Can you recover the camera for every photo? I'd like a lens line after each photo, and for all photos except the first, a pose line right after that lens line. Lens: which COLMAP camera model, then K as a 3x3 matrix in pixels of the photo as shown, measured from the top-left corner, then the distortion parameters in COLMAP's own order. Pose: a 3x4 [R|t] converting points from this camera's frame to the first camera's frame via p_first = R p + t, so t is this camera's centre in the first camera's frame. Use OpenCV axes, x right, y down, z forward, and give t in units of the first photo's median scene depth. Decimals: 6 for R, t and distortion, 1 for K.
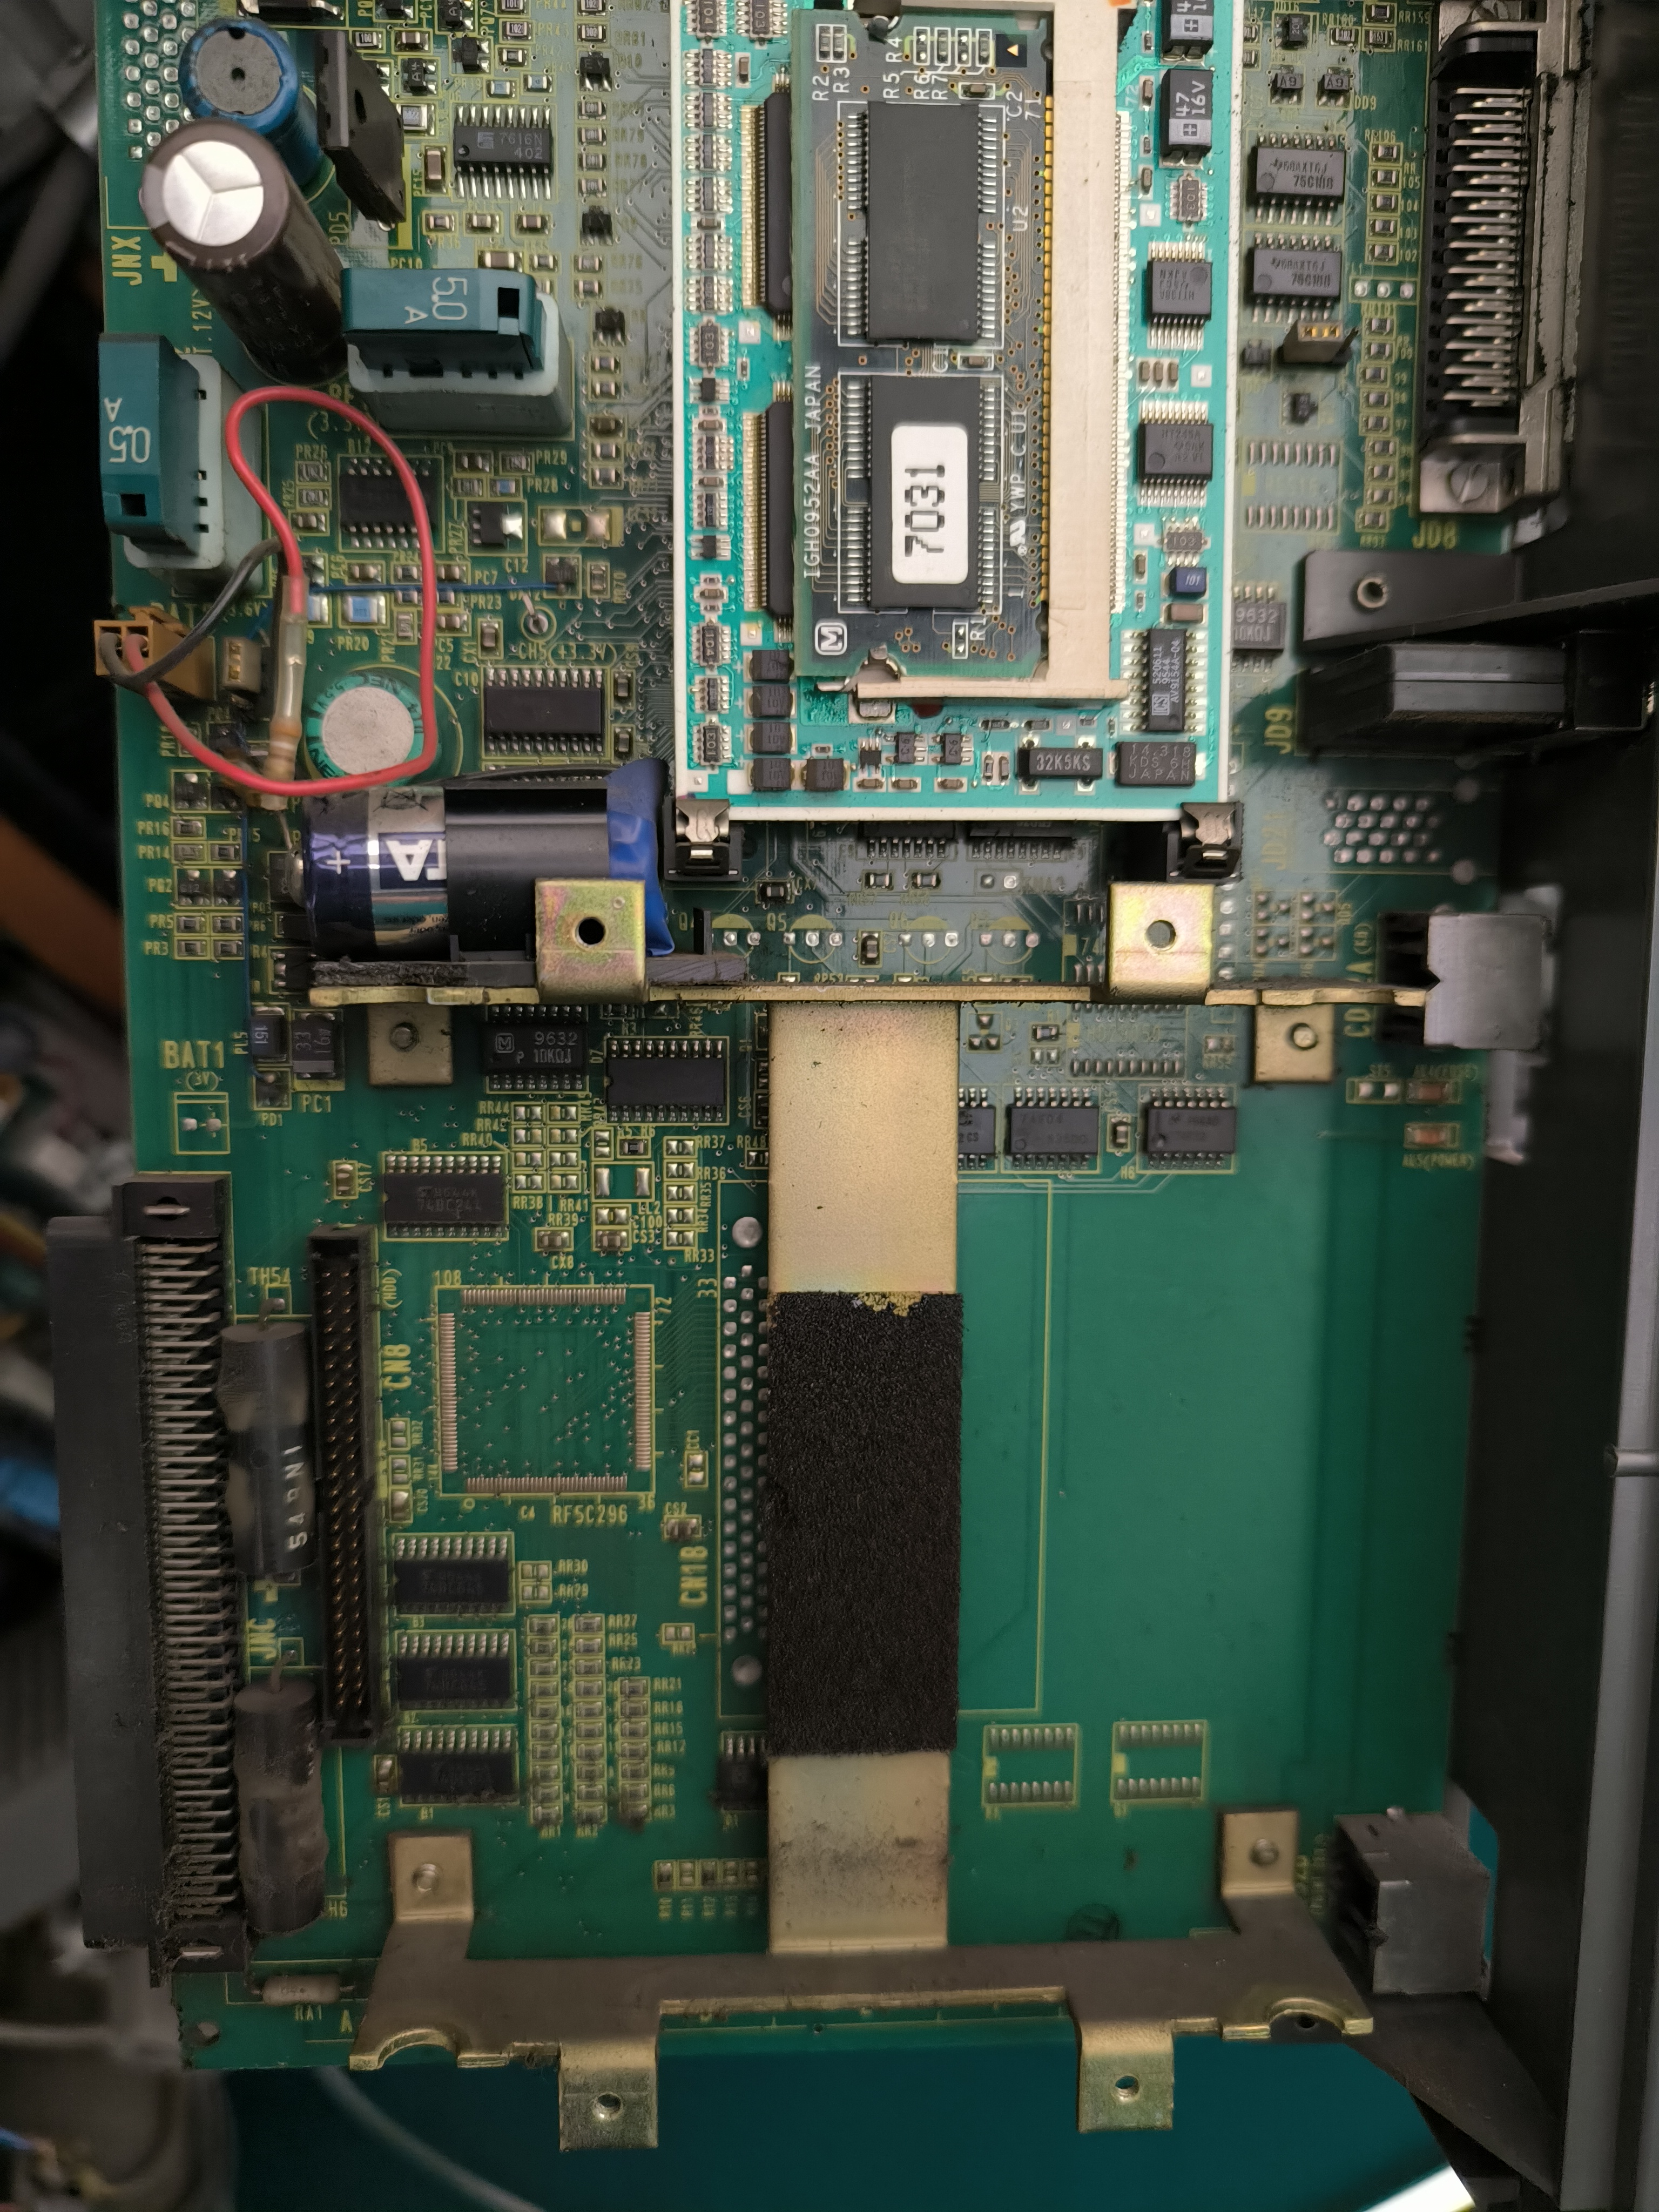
lens RADIAL K [[1613.6, 0, 822.3], [0, 1613.6, 1112.7], [0, 0, 1]] dist [-0.060178, 0.031364]
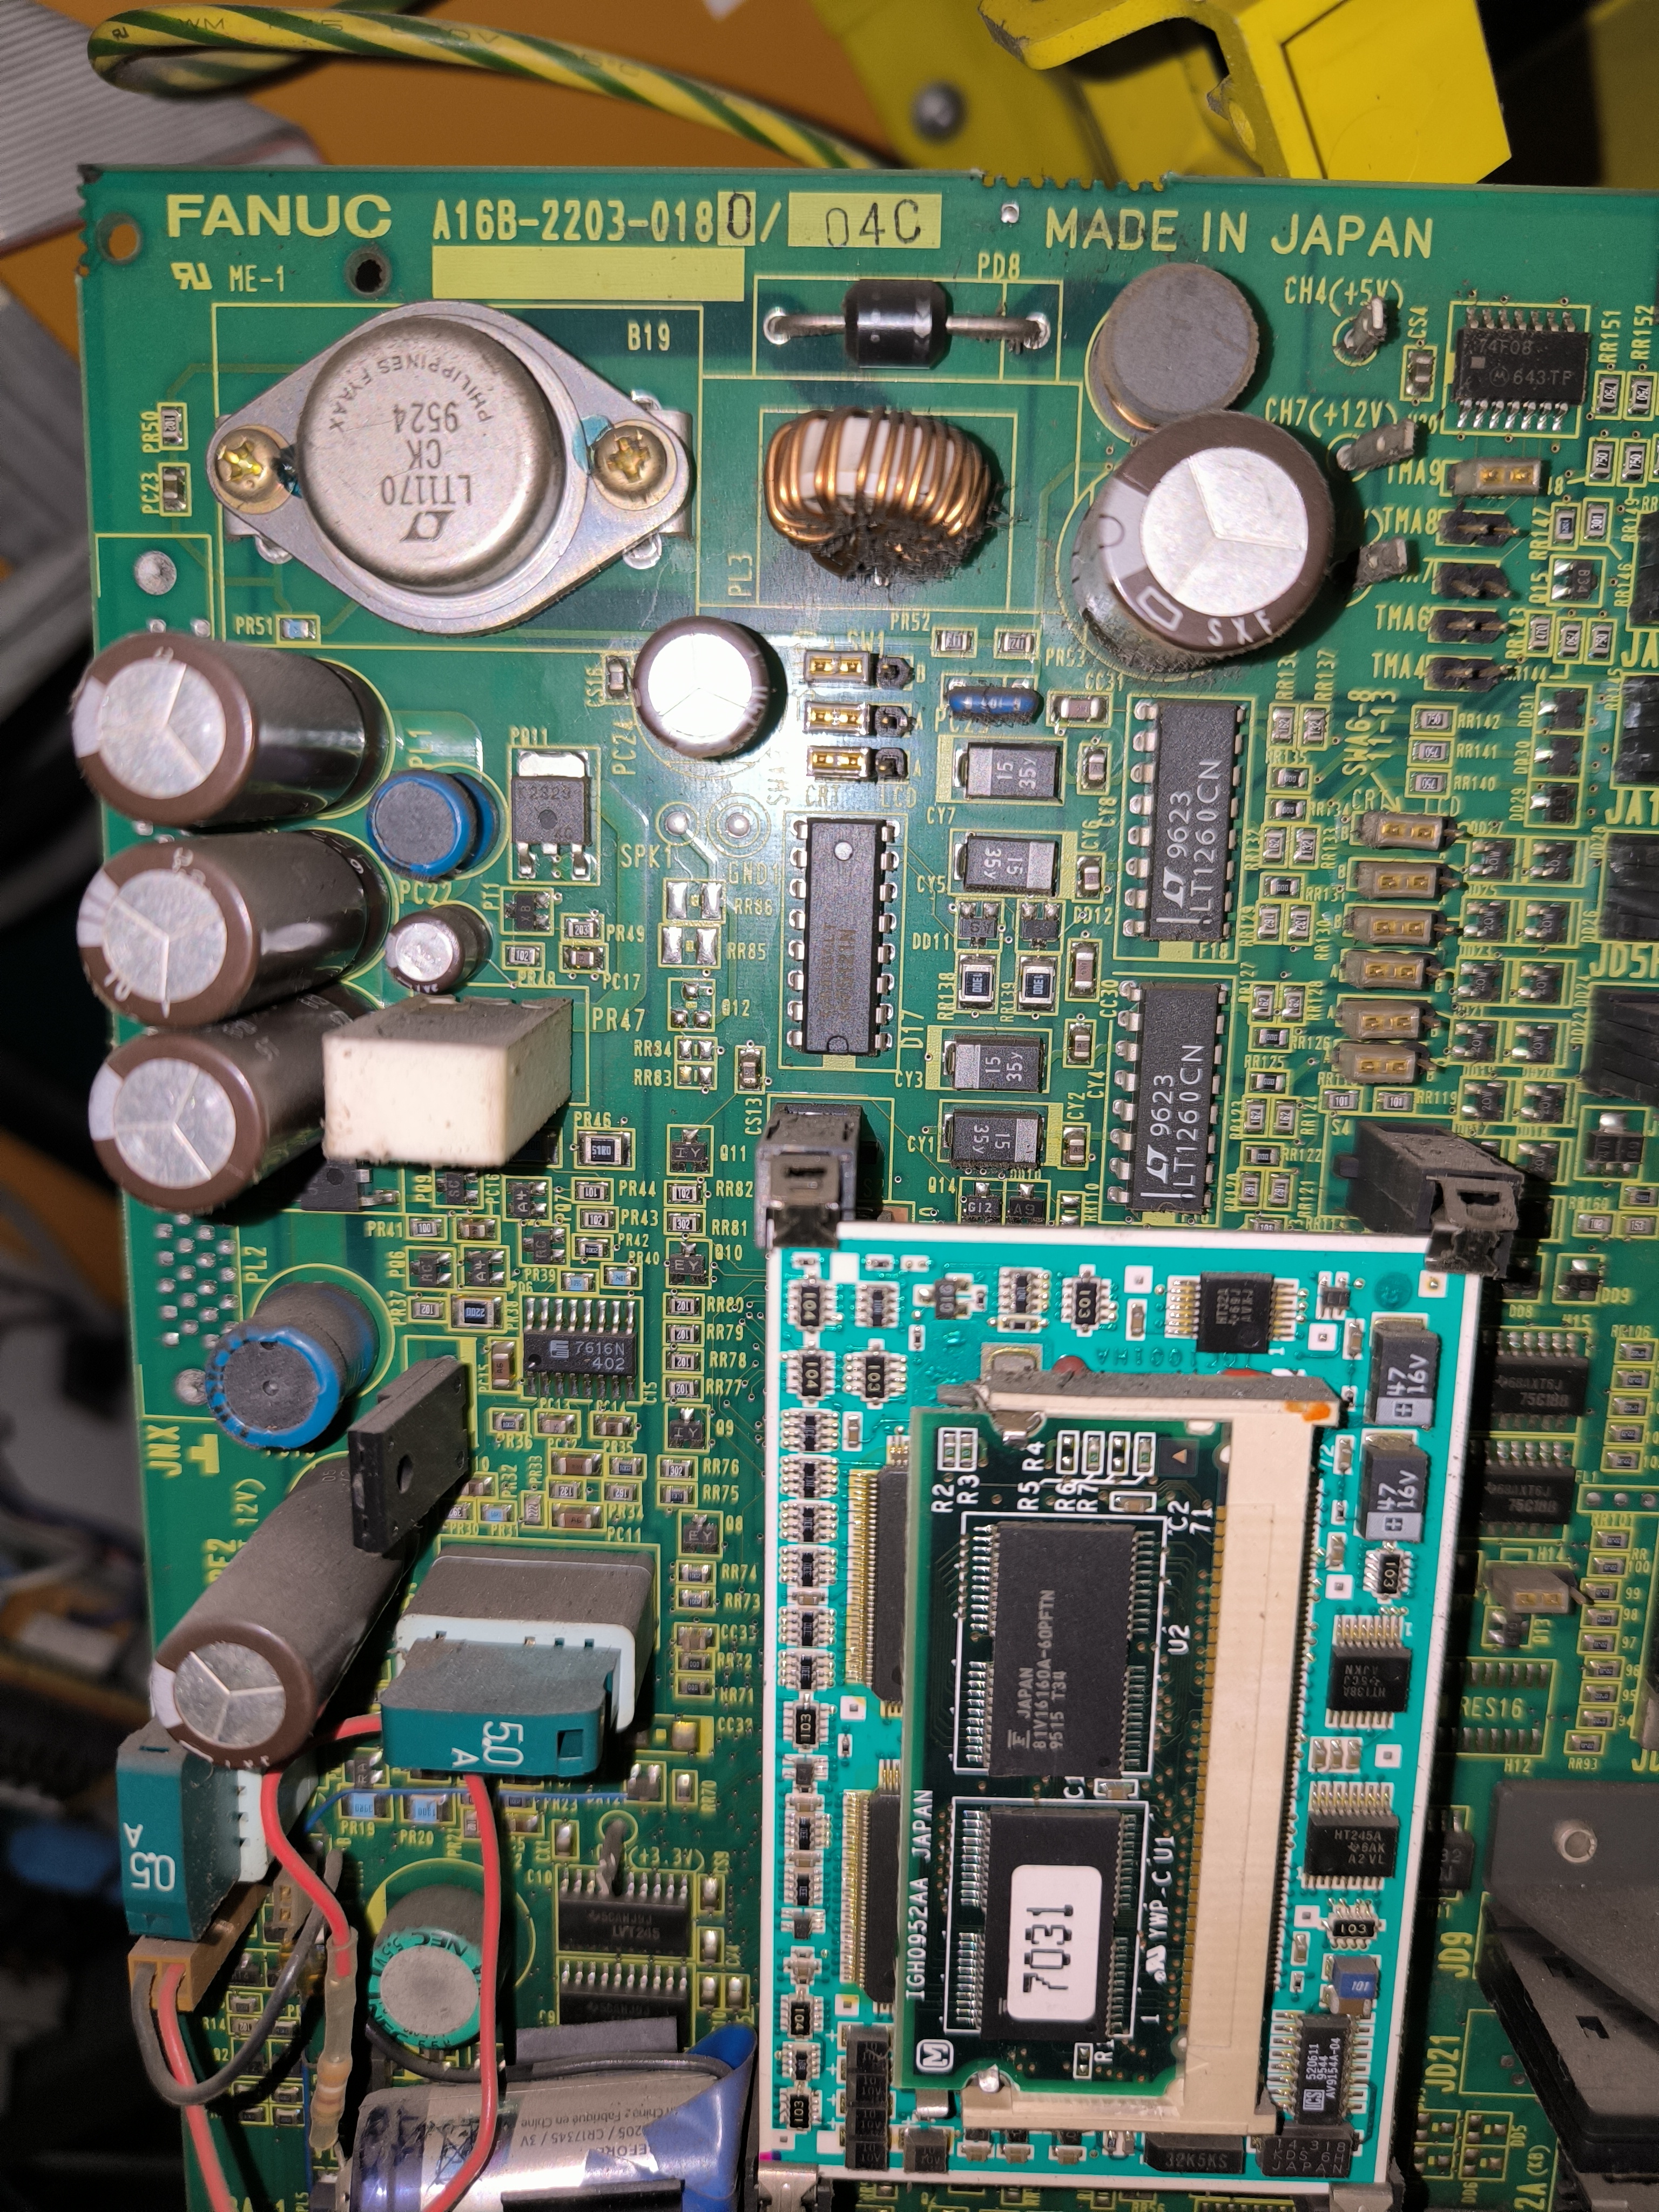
lens RADIAL K [[1607.9, 0, 829.5], [0, 1607.9, 1106.0], [0, 0, 1]] dist [-0.053692, 0.023232]
pose [[0.995618, 0.034470, -0.086931, 0.005232], [-0.029184, 0.997689, 0.061362, -0.841518], [0.088845, -0.058556, 0.994323, 0.158949]]
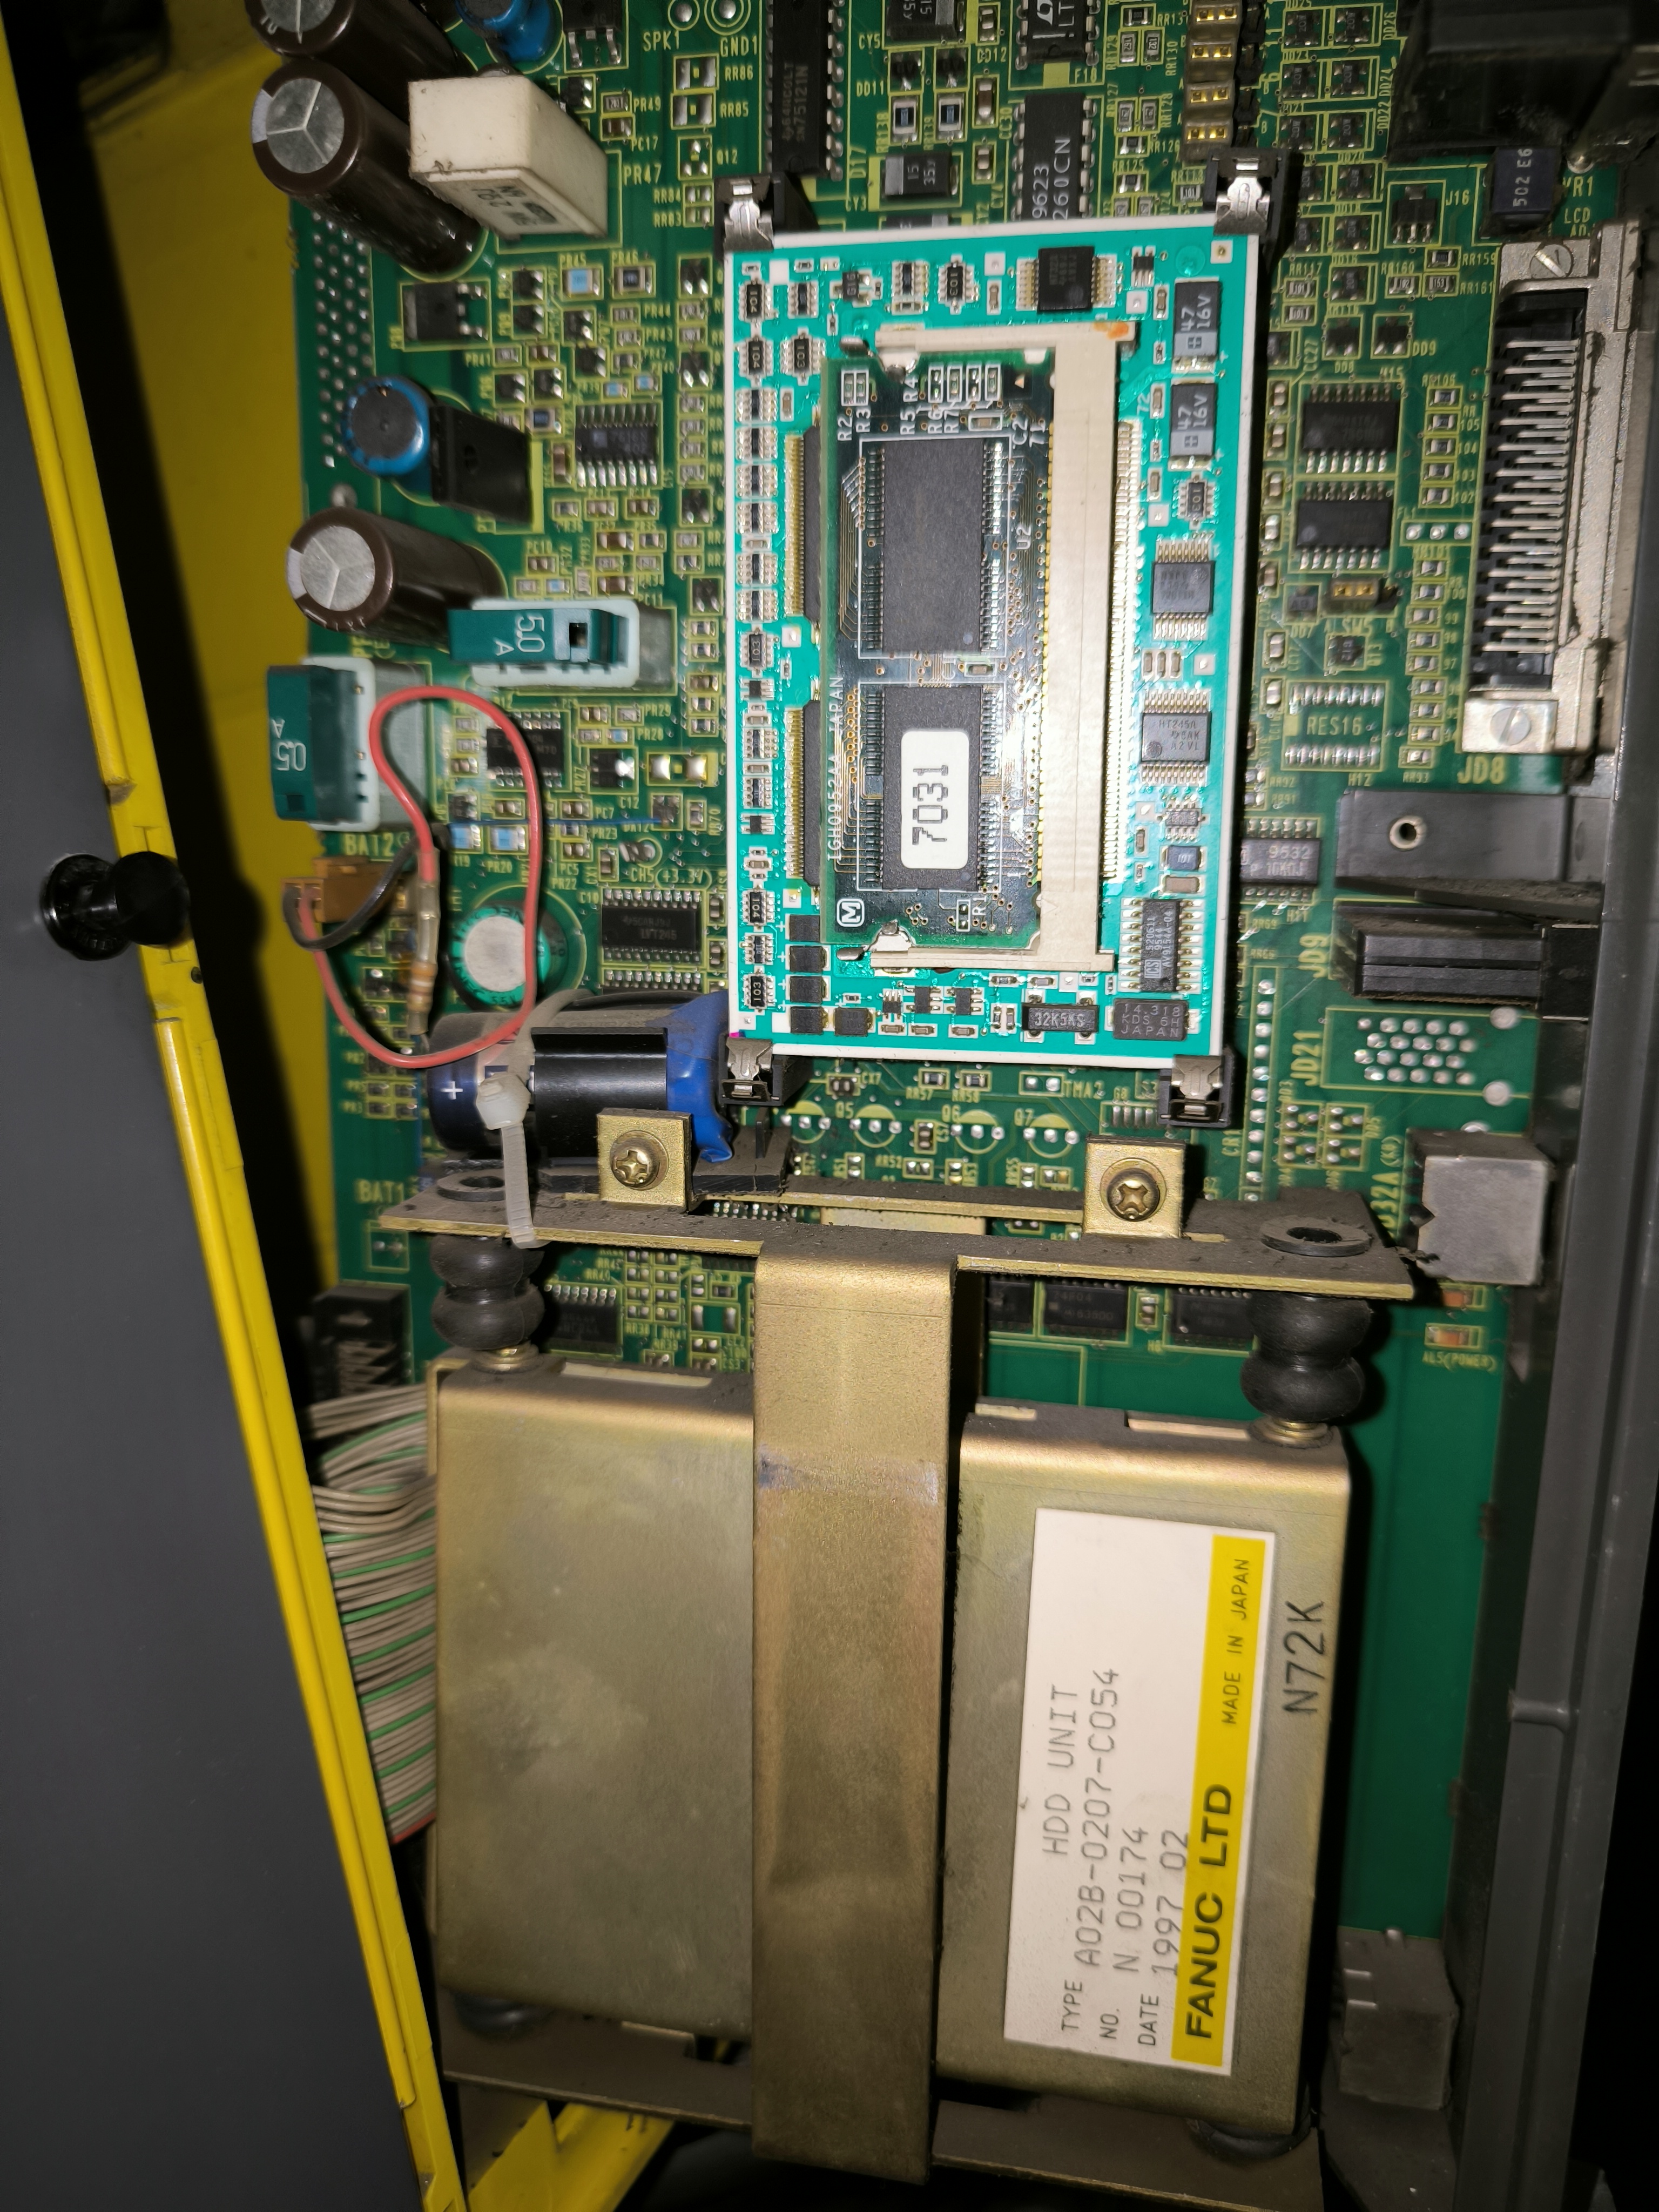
lens RADIAL K [[1607.9, 0, 829.5], [0, 1607.9, 1106.0], [0, 0, 1]] dist [-0.053692, 0.023232]
pose [[0.967881, 0.057151, -0.244828, 0.271892], [-0.036469, 0.995436, 0.088194, -0.251048], [0.248751, -0.076433, 0.965547, -0.119742]]
